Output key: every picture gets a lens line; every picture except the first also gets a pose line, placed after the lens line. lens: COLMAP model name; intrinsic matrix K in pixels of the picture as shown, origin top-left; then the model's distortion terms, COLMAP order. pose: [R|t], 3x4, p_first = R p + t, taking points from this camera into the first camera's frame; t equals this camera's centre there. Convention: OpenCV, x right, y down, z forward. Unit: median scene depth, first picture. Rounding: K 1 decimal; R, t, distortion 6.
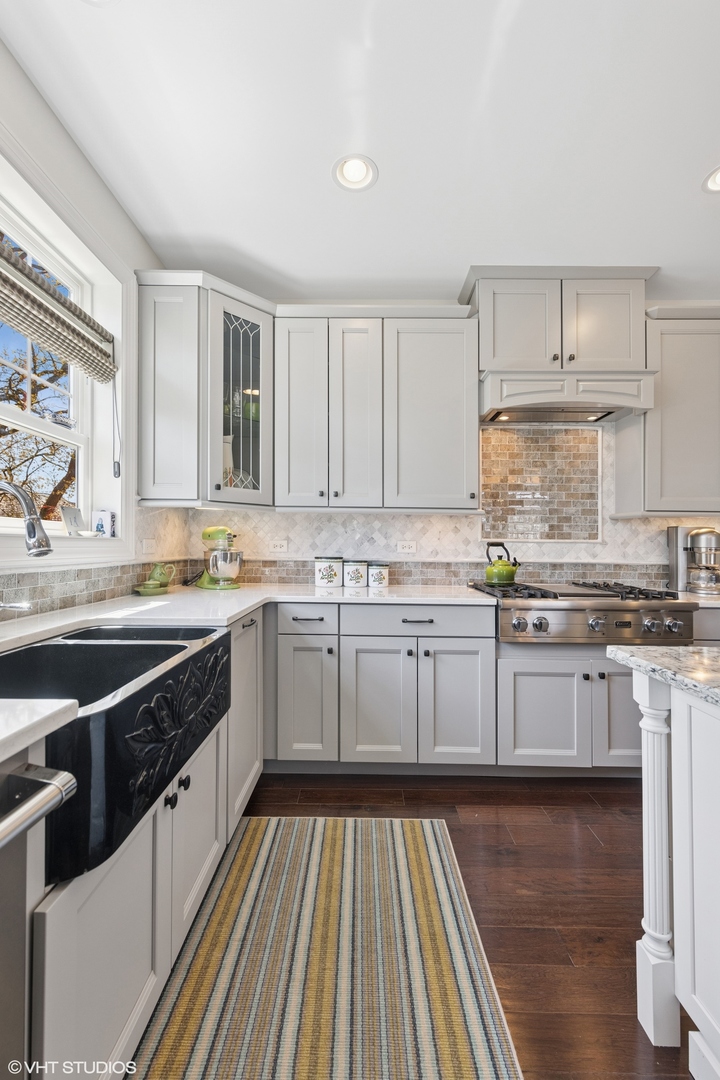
lens RADIAL K [[452.9, 0, 353.0], [0, 452.9, 536.8], [0, 0, 1]] dist [0.016336, 0.000179]
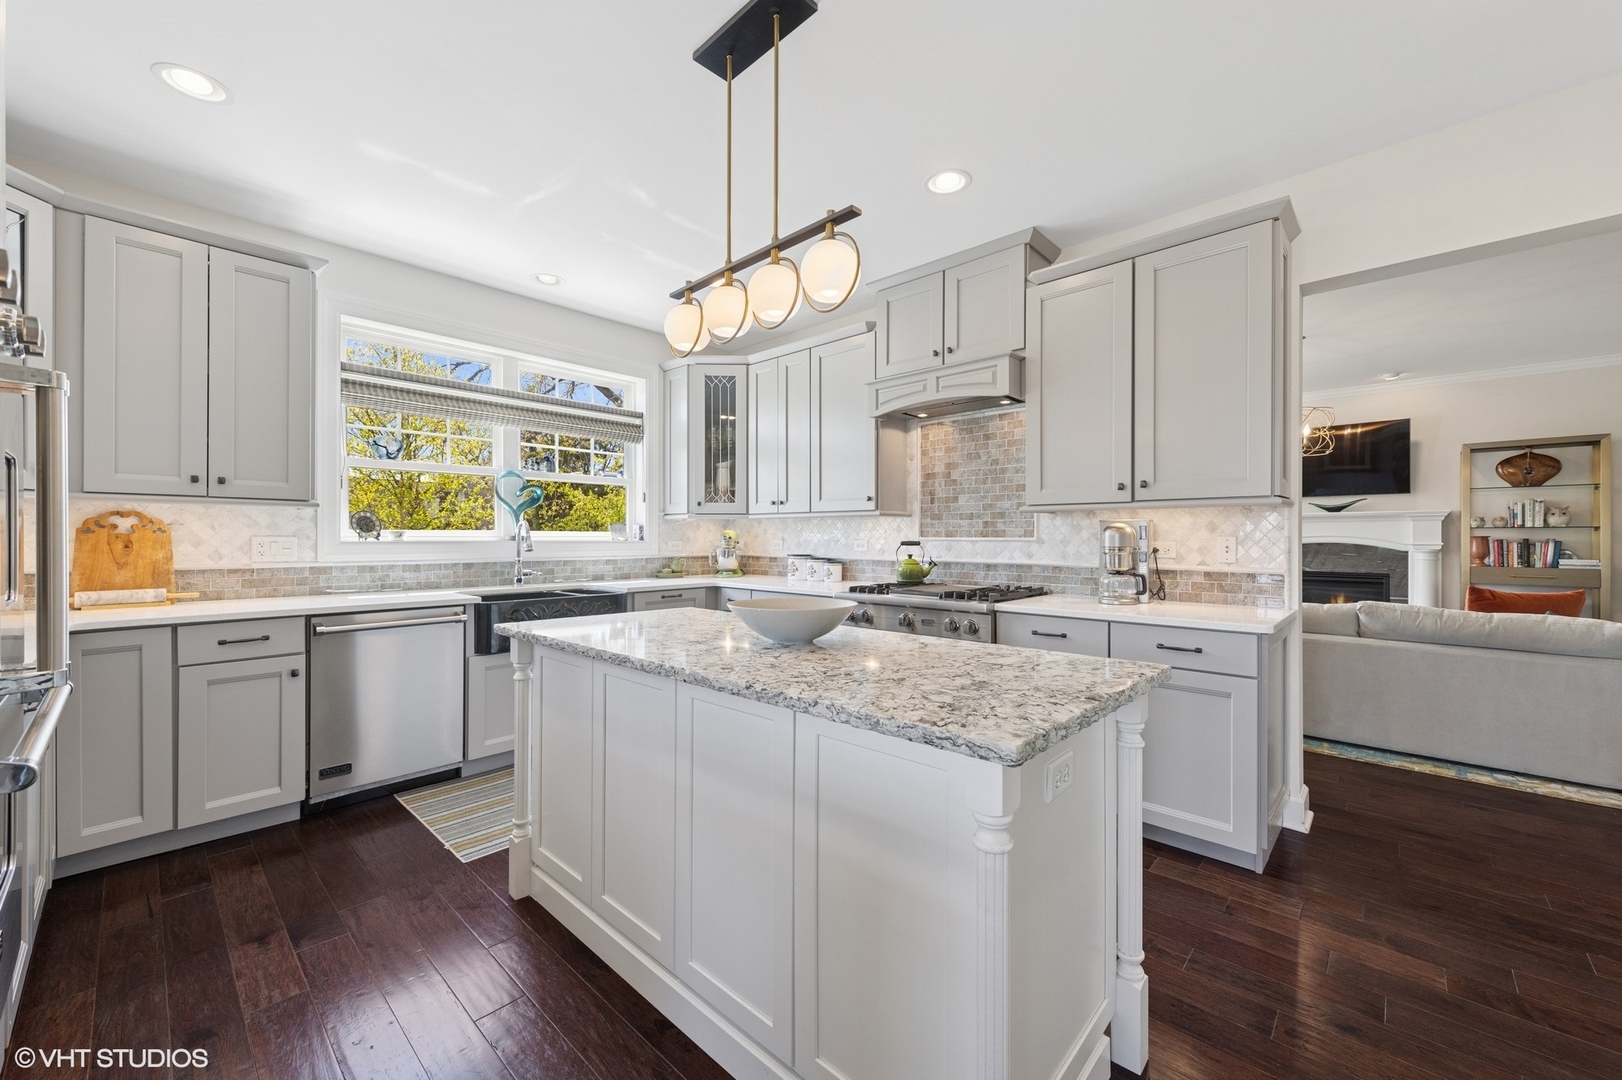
lens RADIAL K [[629.3, 0, 814.1], [0, 629.3, 532.3], [0, 0, 1]] dist [0.011283, 0.000189]
pose [[0.741022, -0.014416, -0.671326, 1.127772], [0.019728, 0.999805, 0.000306, -0.012832], [0.671191, -0.013471, 0.741162, -0.184748]]
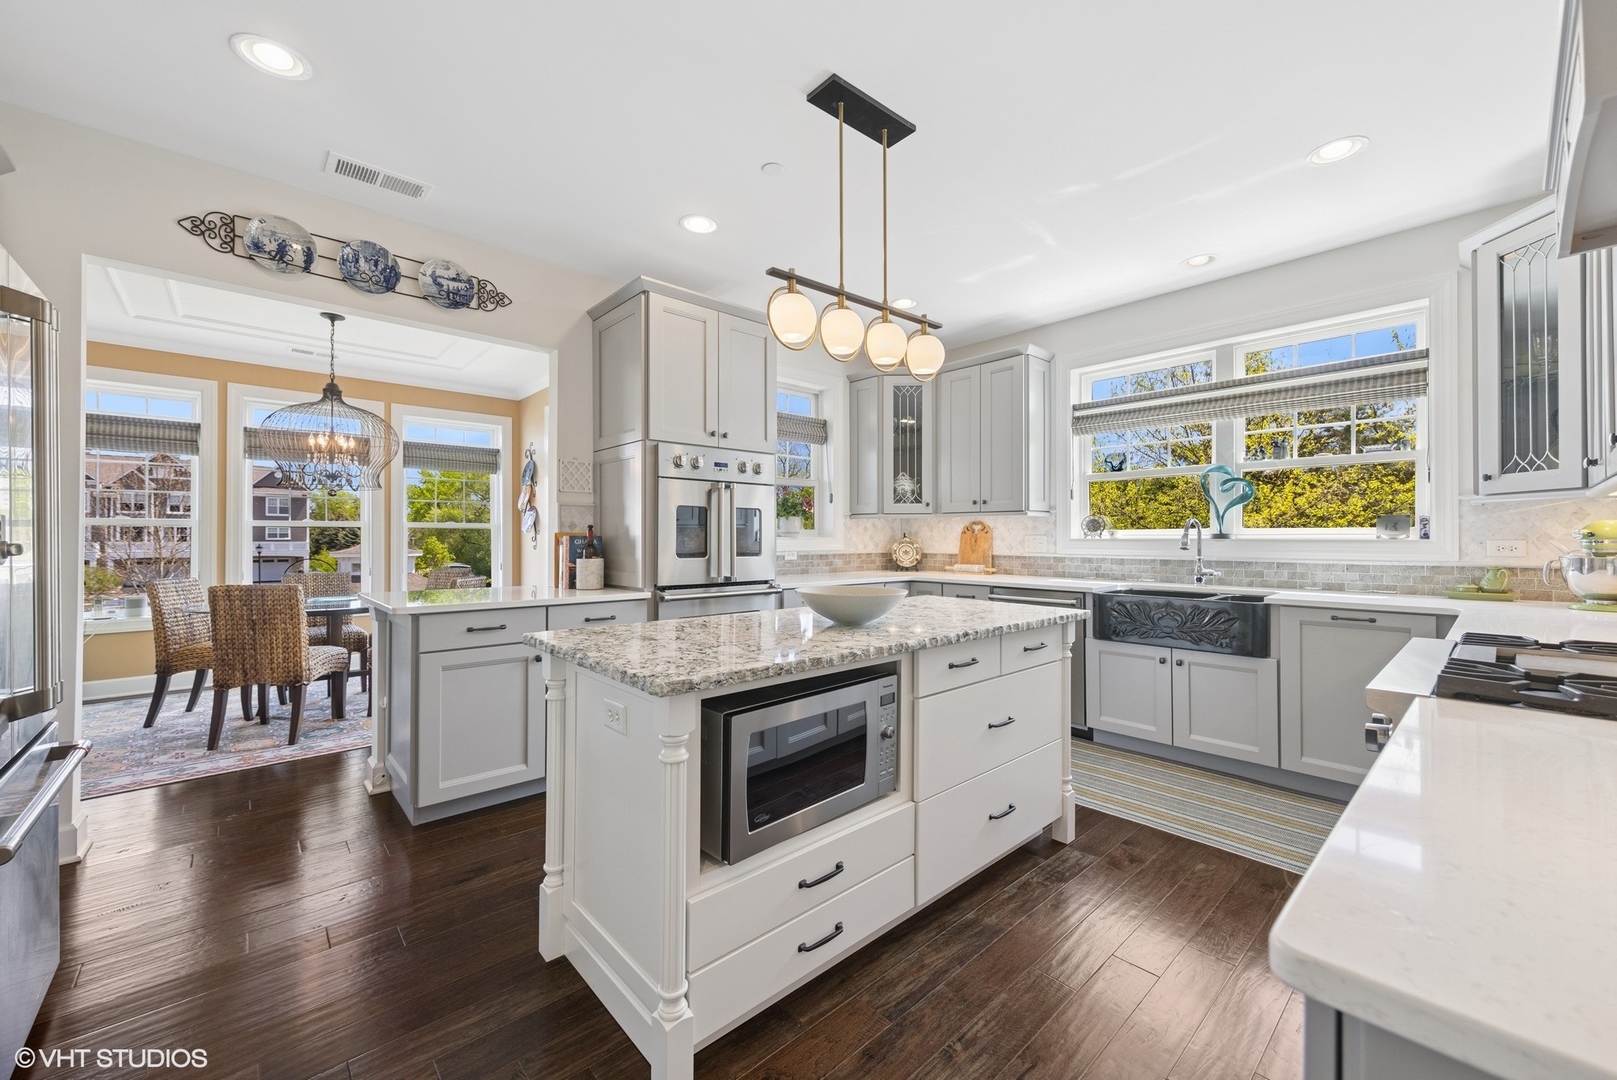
lens RADIAL K [[627.4, 0, 830.9], [0, 627.4, 530.2], [0, 0, 1]] dist [0.011283, 0.000189]
pose [[-0.710695, -0.017250, -0.703289, 1.223515], [0.008293, 0.999424, -0.032894, 0.014041], [0.703452, -0.029210, -0.710142, 0.863655]]
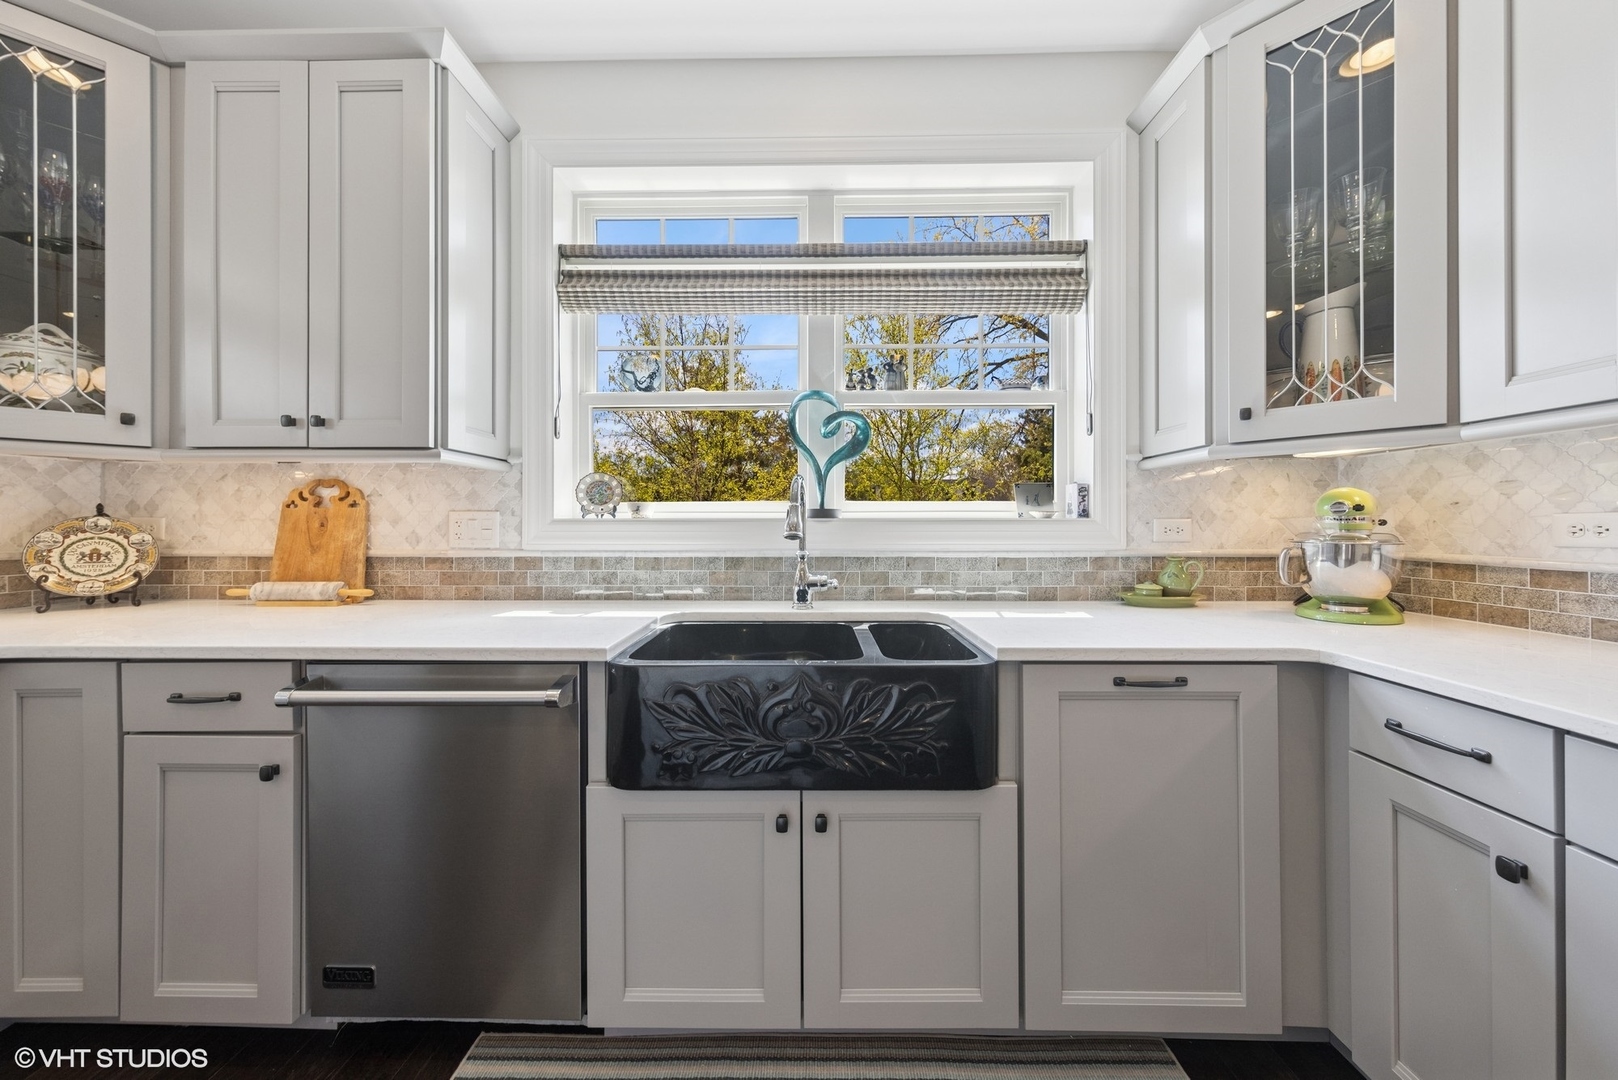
lens RADIAL K [[533.8, 0, 808.1], [0, 533.8, 526.1], [0, 0, 1]] dist [0.002508, -0.000235]
pose [[-0.003711, -0.006929, -0.999969, 0.267949], [0.022260, 0.999728, -0.007010, 0.008459], [0.999745, -0.022286, -0.003555, 0.448835]]
